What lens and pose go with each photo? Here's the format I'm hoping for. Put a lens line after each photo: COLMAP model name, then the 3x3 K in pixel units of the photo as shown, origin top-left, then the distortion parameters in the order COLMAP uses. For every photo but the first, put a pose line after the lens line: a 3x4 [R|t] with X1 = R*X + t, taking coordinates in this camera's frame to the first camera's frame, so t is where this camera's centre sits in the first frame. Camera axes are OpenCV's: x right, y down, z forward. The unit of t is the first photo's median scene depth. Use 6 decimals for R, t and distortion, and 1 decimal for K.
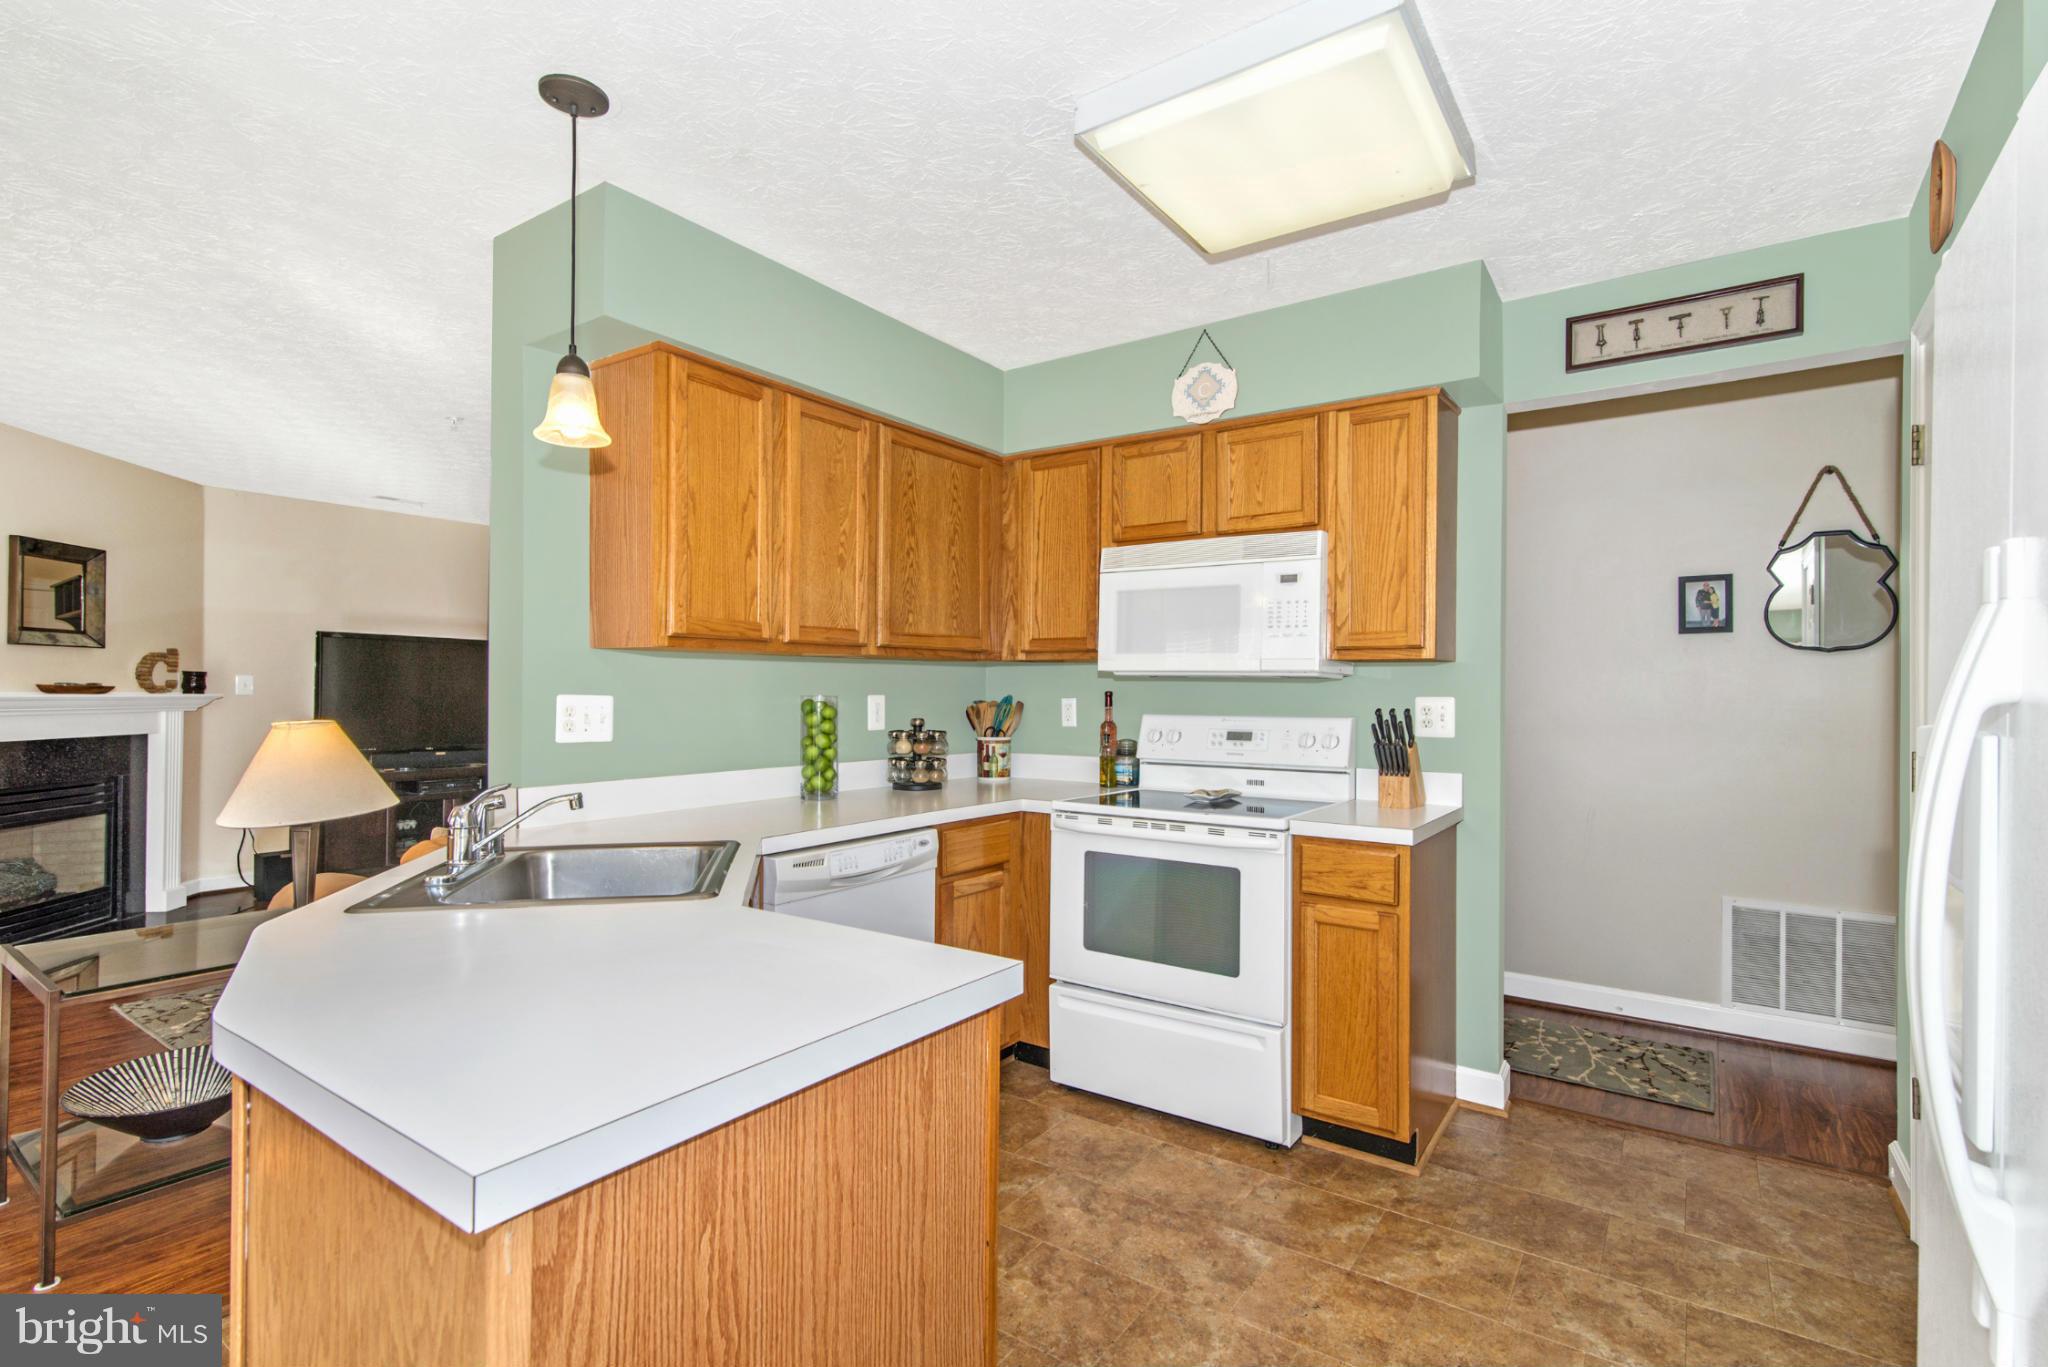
lens RADIAL K [[953.4, 0, 1033.4], [0, 953.4, 699.0], [0, 0, 1]] dist [0.004856, -0.003100]
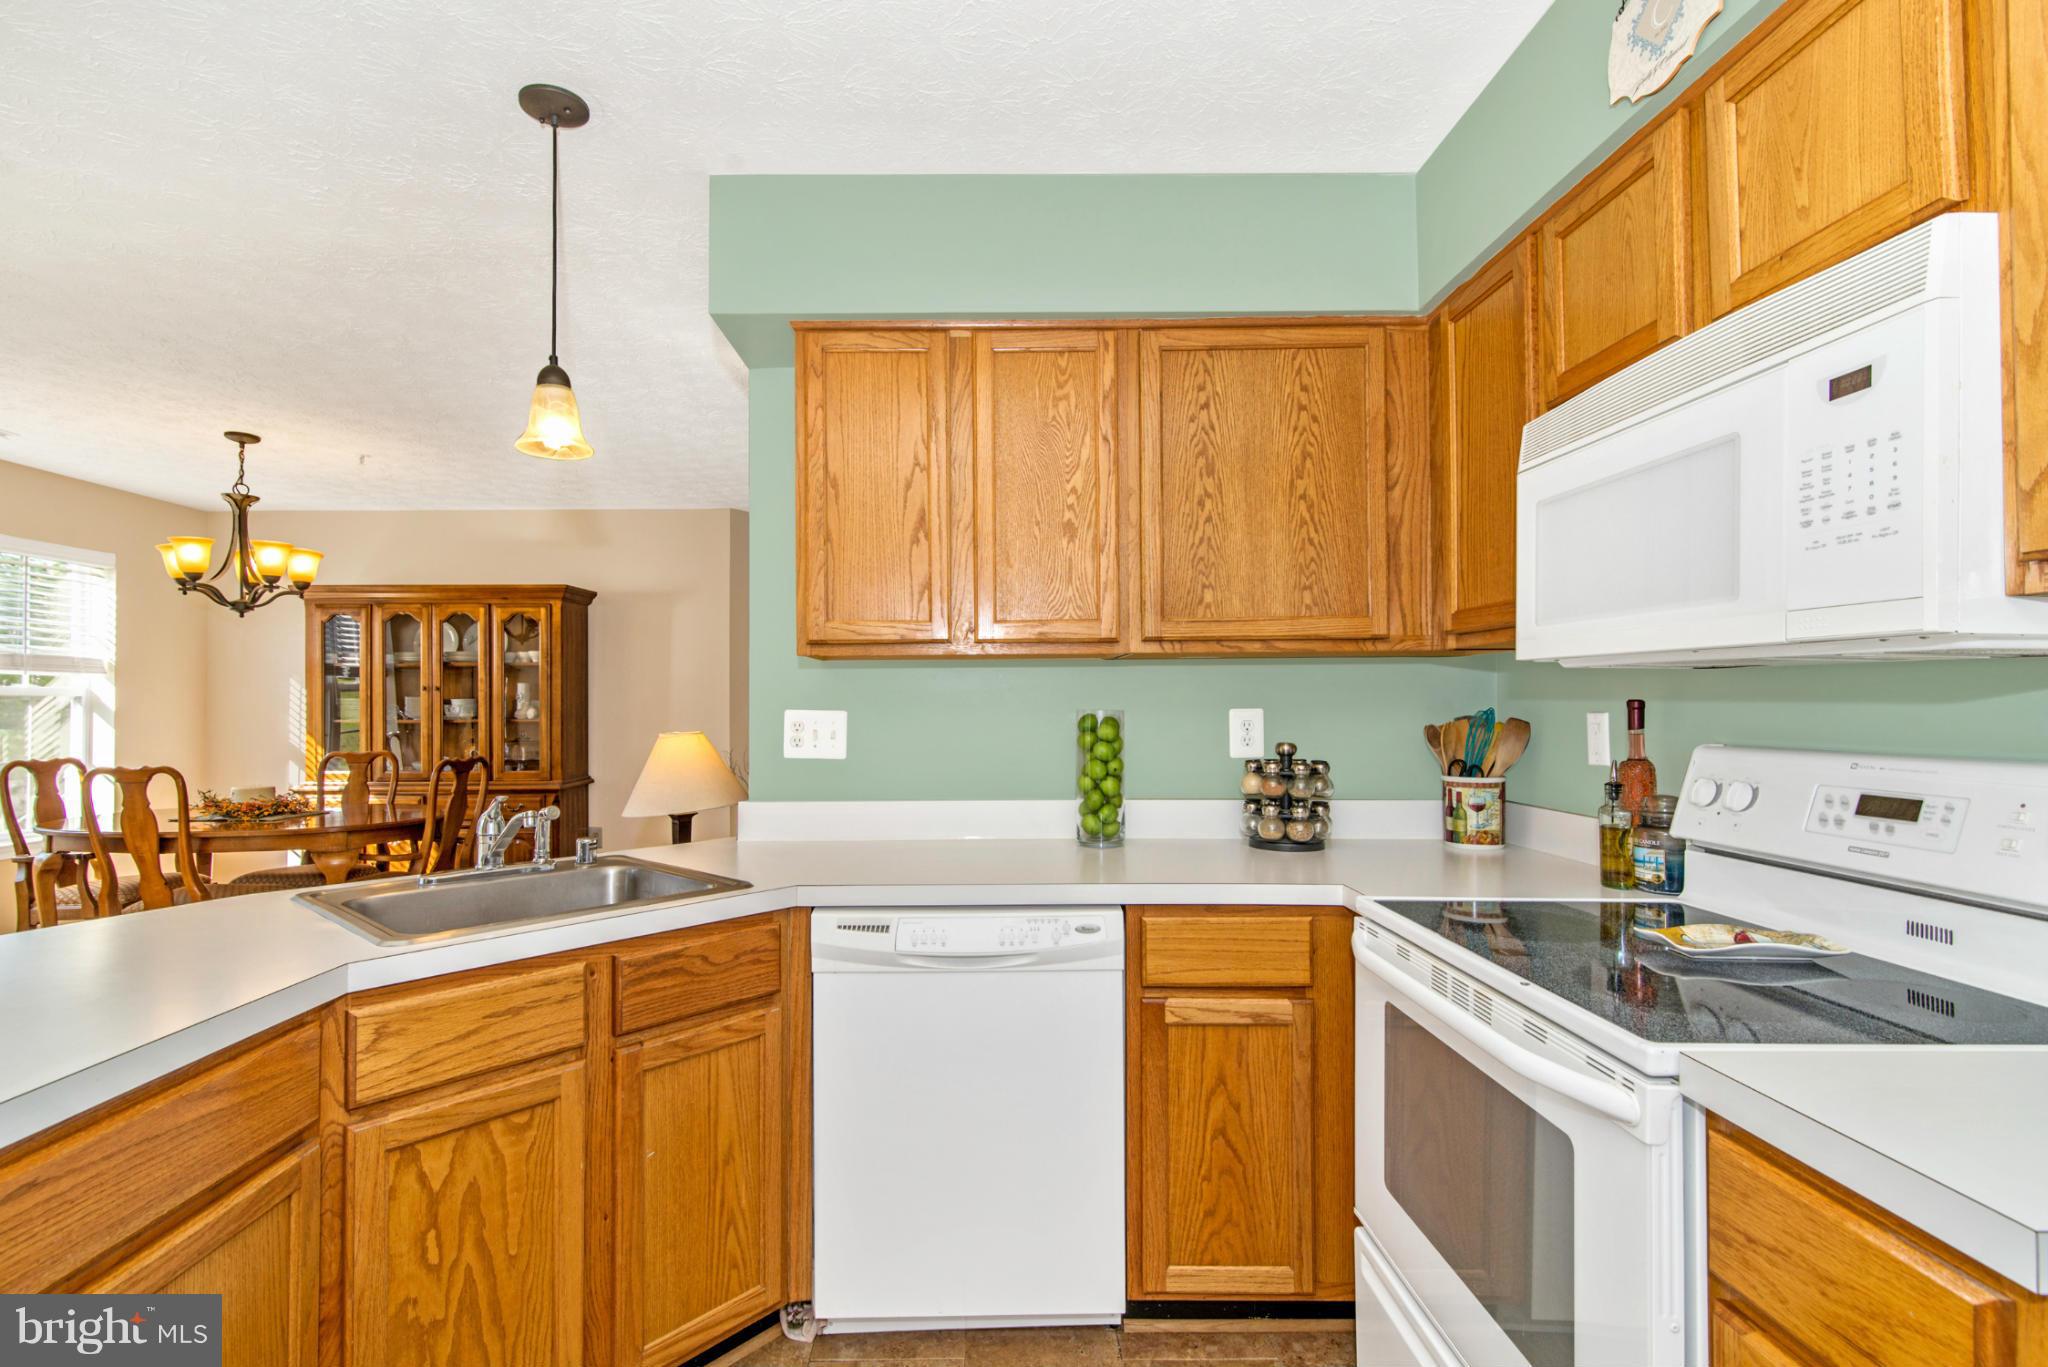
lens RADIAL K [[953.4, 0, 997.1], [0, 953.4, 692.7], [0, 0, 1]] dist [0.004856, -0.003100]
pose [[0.569932, -0.017227, -0.821511, 0.359559], [-0.000221, 0.999777, -0.021118, -0.000832], [0.821692, 0.012217, 0.569801, 0.502003]]
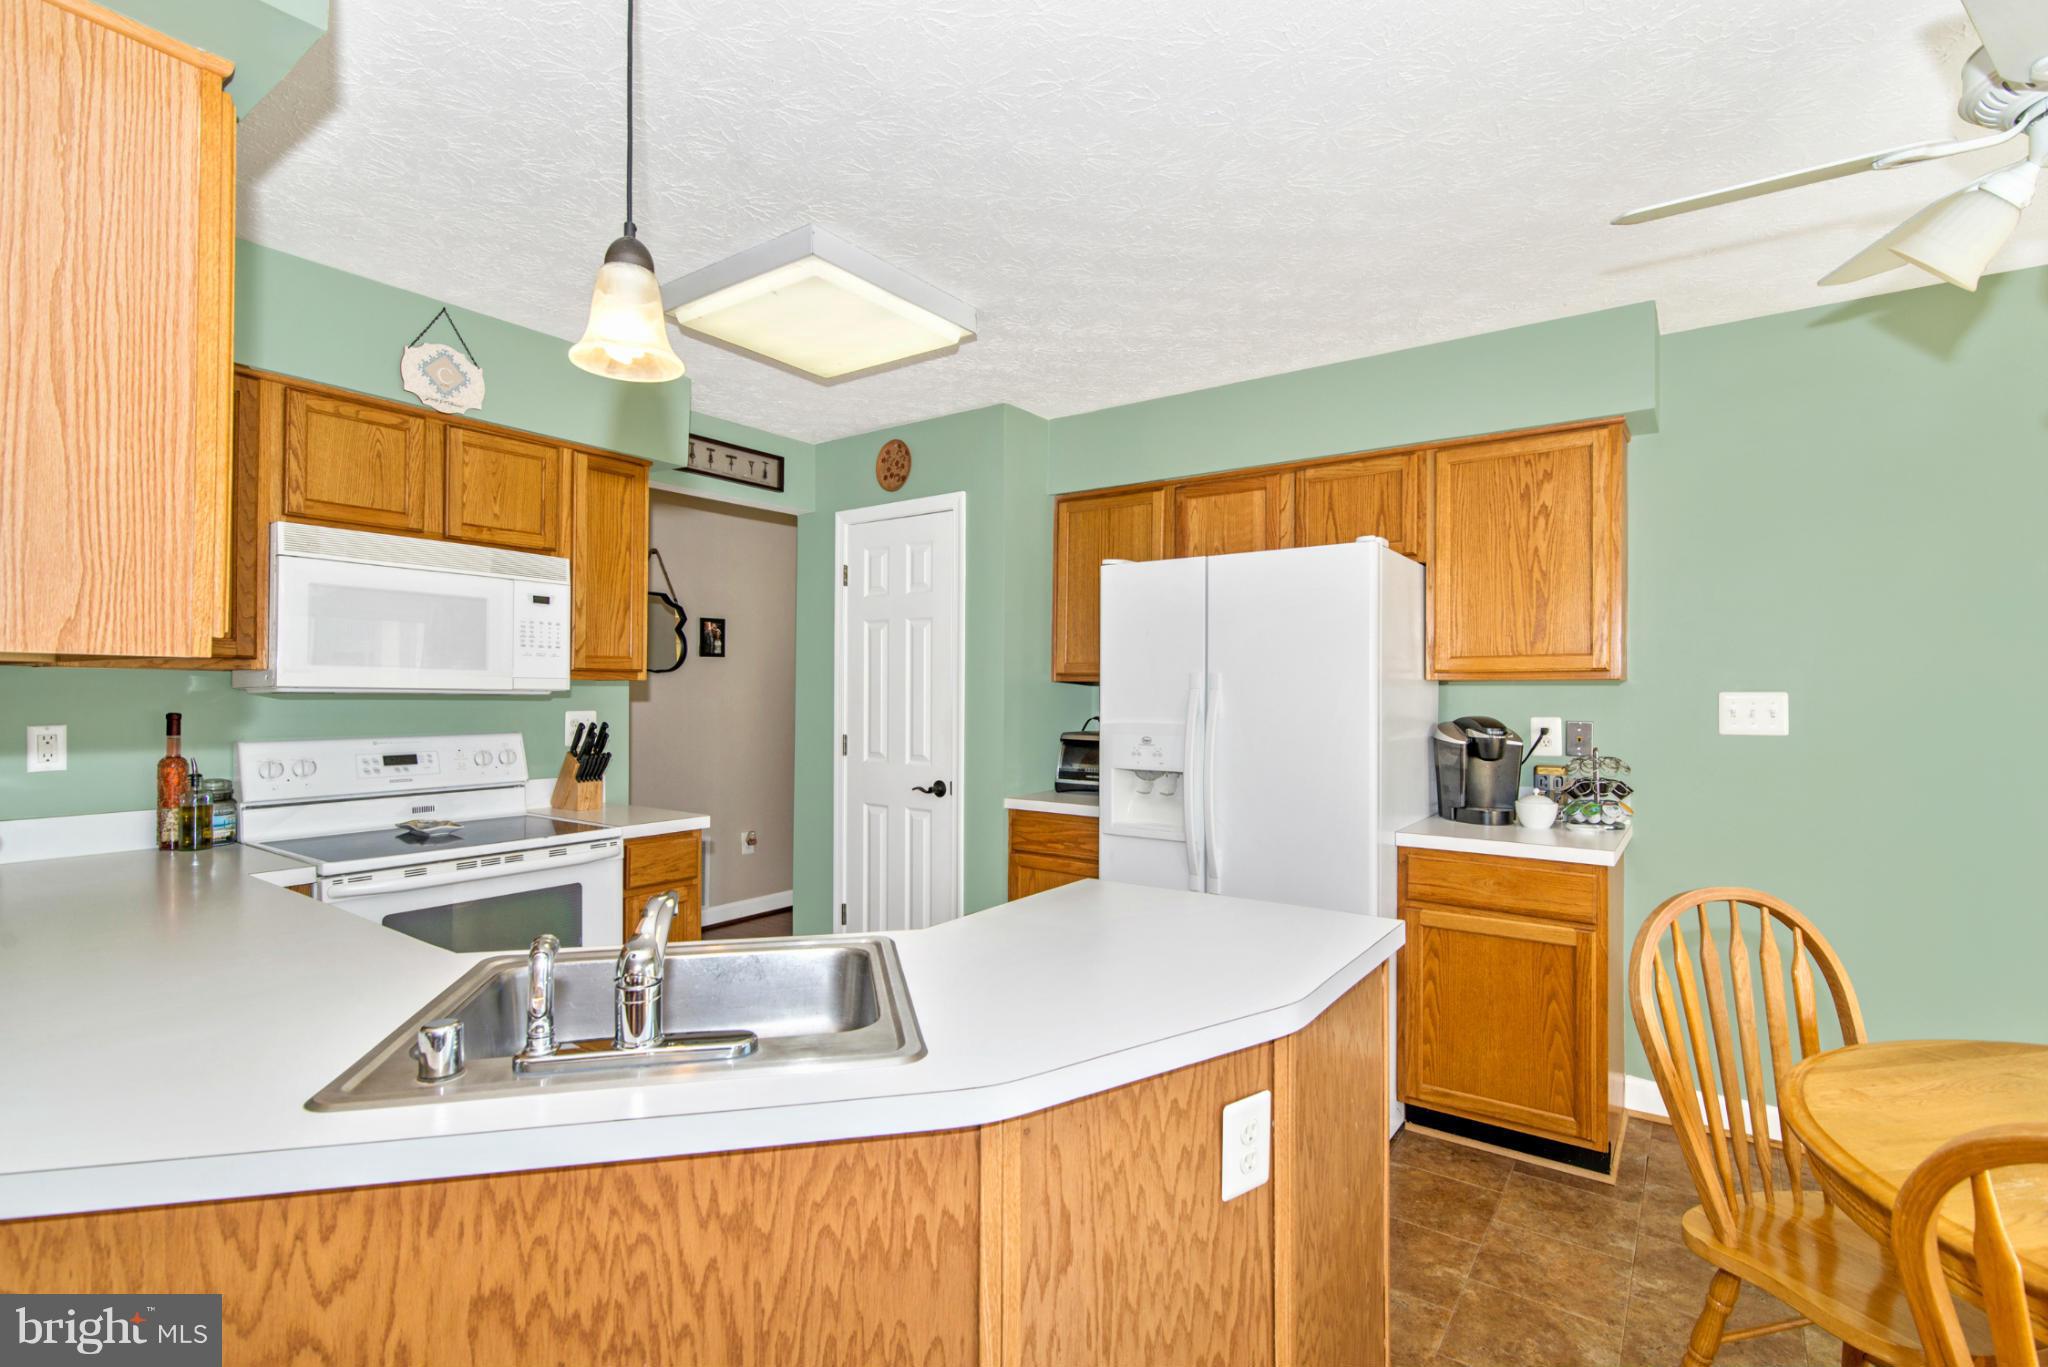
lens RADIAL K [[953.4, 0, 1023.6], [0, 953.4, 671.8], [0, 0, 1]] dist [0.004856, -0.003100]
pose [[0.017749, 0.013085, 0.999757, -0.709306], [0.002516, 0.999911, -0.013132, -0.032051], [-0.999839, 0.002749, 0.017715, 0.439652]]
